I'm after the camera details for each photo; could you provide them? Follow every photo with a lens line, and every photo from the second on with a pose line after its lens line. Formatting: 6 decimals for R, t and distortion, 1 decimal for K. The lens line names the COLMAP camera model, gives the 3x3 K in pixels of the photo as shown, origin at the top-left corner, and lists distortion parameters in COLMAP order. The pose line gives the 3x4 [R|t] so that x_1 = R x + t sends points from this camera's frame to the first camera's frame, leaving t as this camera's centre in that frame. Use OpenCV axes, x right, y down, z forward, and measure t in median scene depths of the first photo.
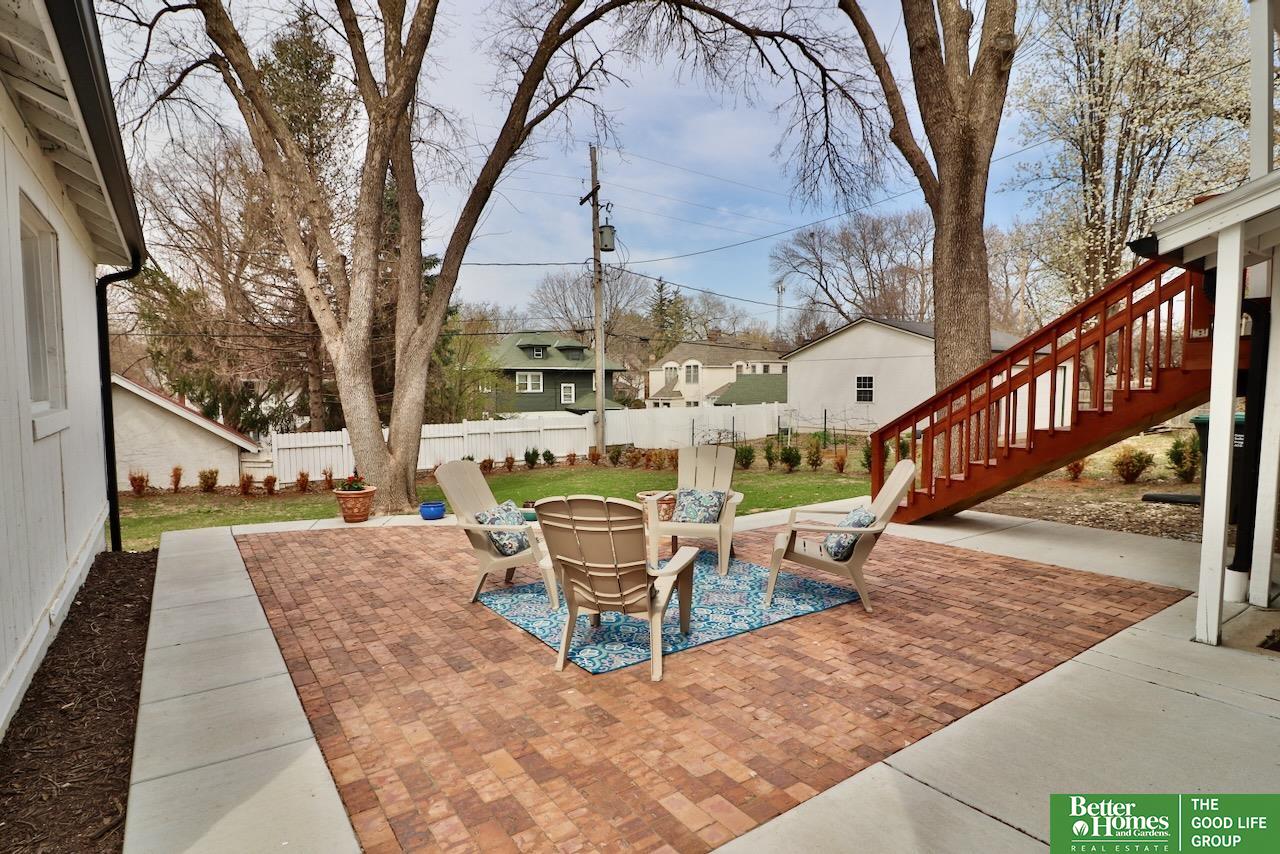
lens RADIAL K [[659.6, 0, 630.6], [0, 659.6, 429.3], [0, 0, 1]] dist [0.004264, -0.016733]
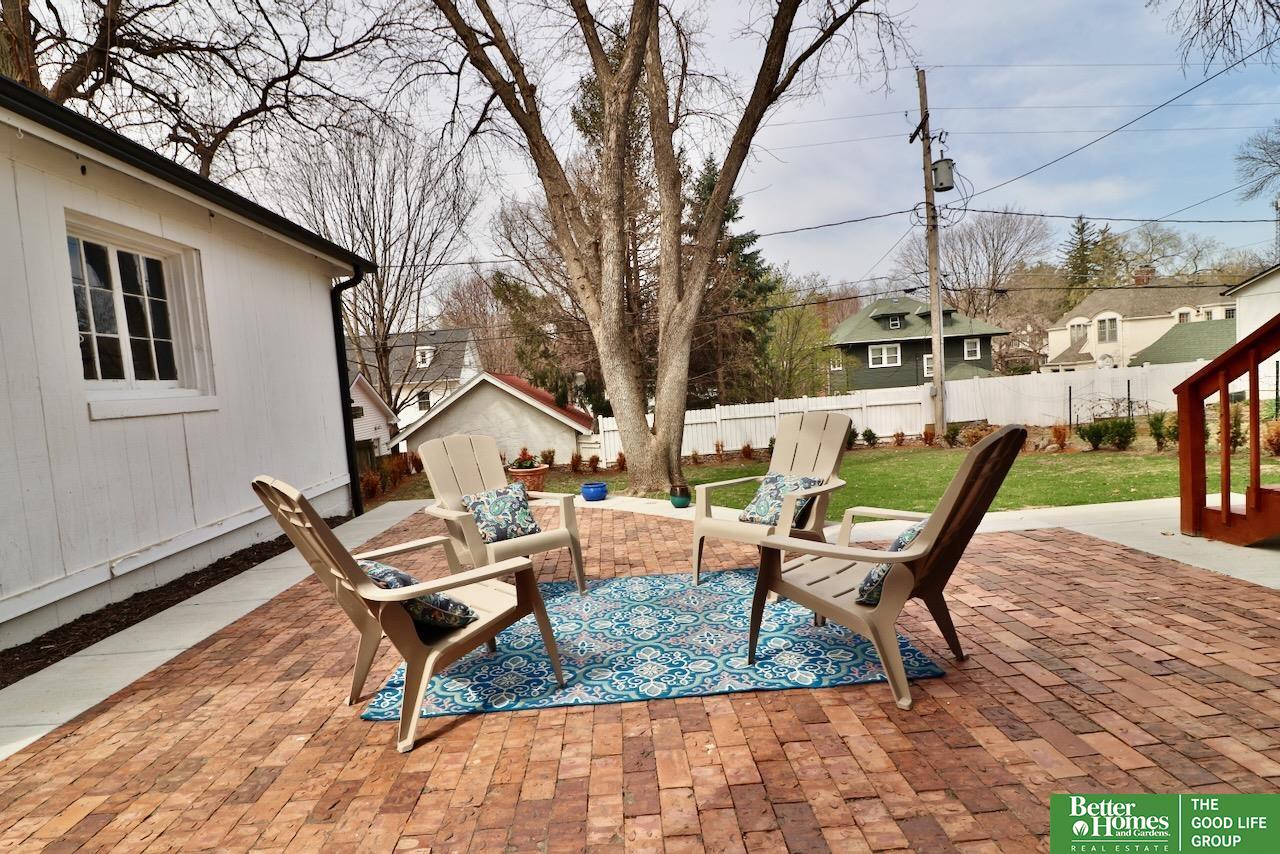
lens RADIAL K [[659.6, 0, 630.6], [0, 659.6, 429.3], [0, 0, 1]] dist [0.004264, -0.016733]
pose [[0.841168, -0.014652, -0.540575, 0.146977], [0.029329, 0.999398, 0.018549, 0.010490], [0.539977, -0.031457, 0.841091, 0.136400]]
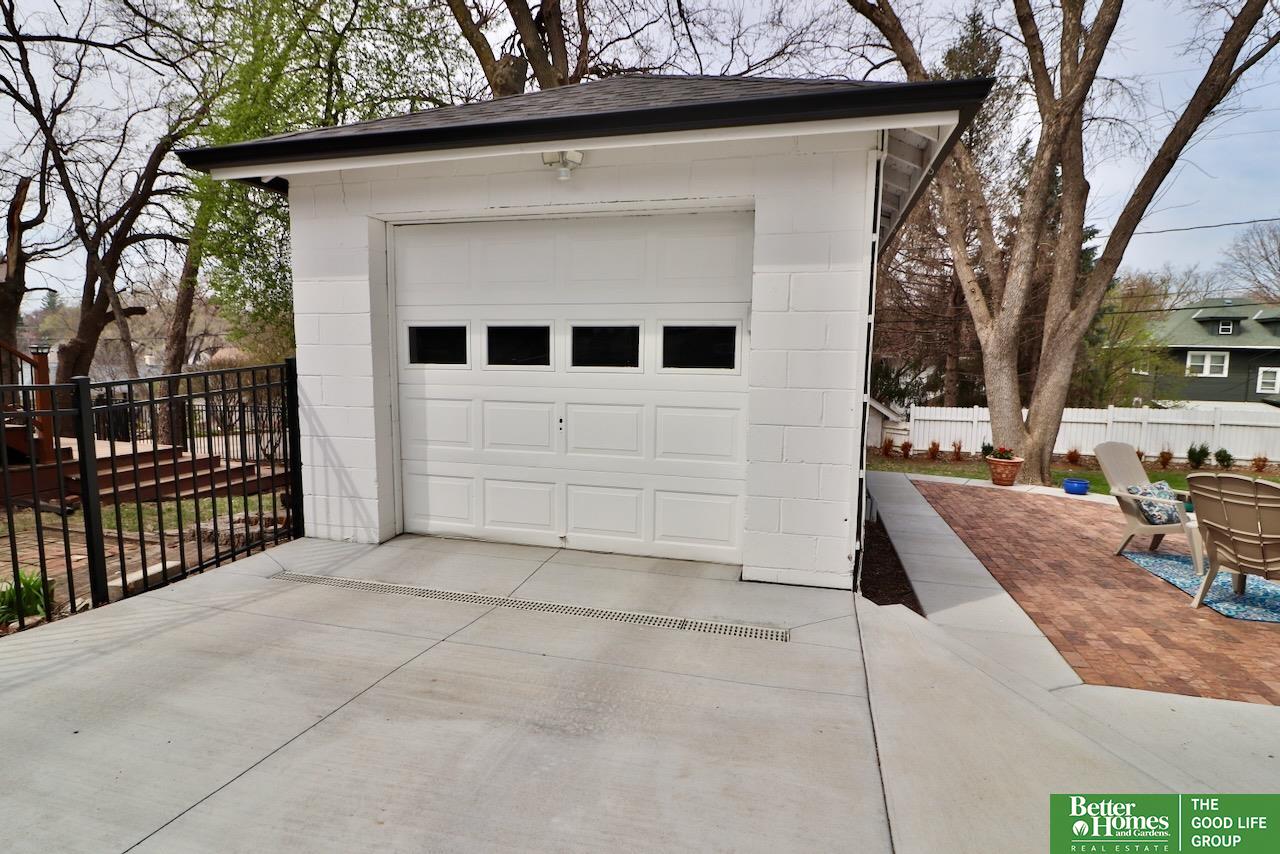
lens RADIAL K [[659.6, 0, 630.6], [0, 659.6, 429.3], [0, 0, 1]] dist [0.004264, -0.016733]
pose [[0.642556, 0.098495, -0.759882, 0.031263], [-0.069268, 0.995110, 0.070412, 0.000120], [0.763101, 0.007392, 0.646237, -0.173179]]
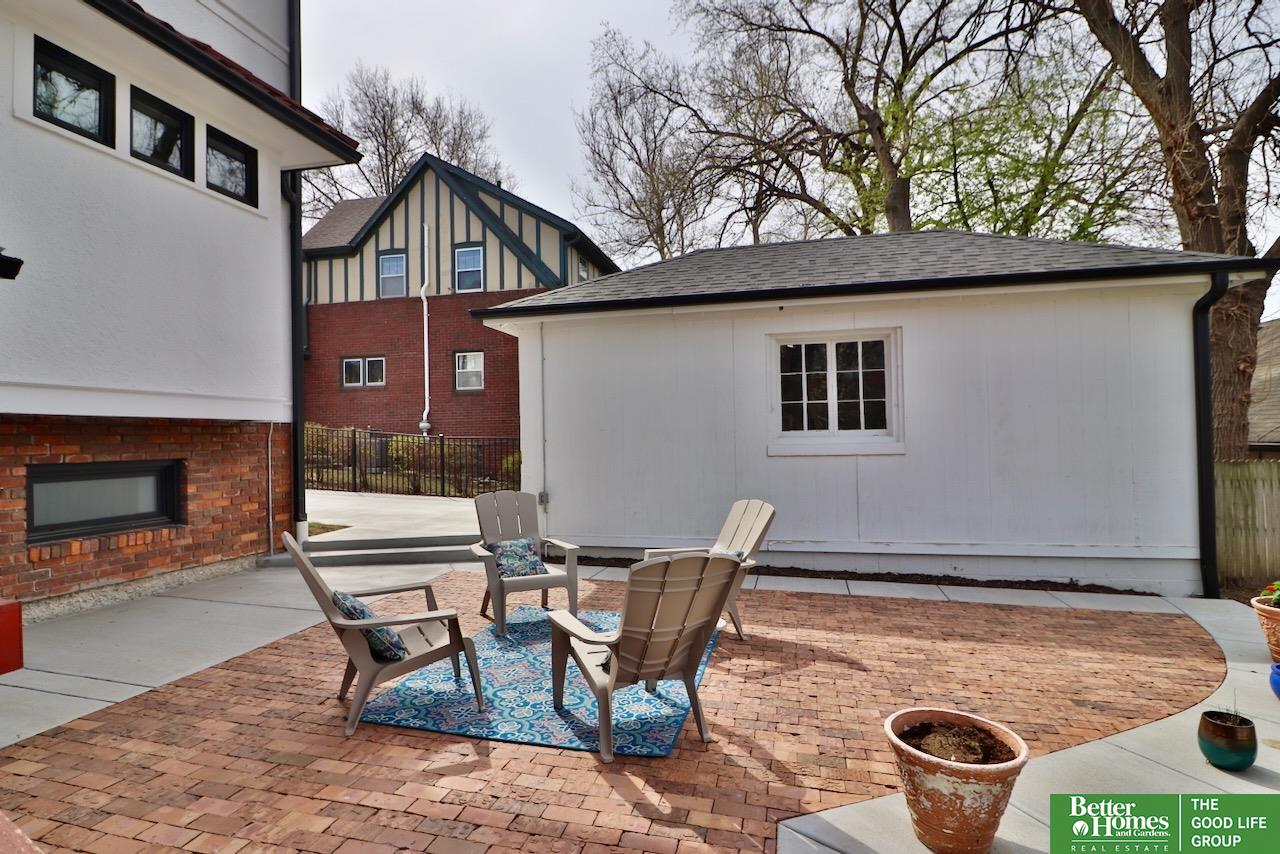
lens RADIAL K [[659.6, 0, 630.6], [0, 659.6, 429.3], [0, 0, 1]] dist [0.004264, -0.016733]
pose [[-0.747214, 0.006877, -0.664548, 0.203515], [-0.029025, 0.998655, 0.042970, -0.037064], [0.663950, 0.051397, -0.746009, 0.587389]]
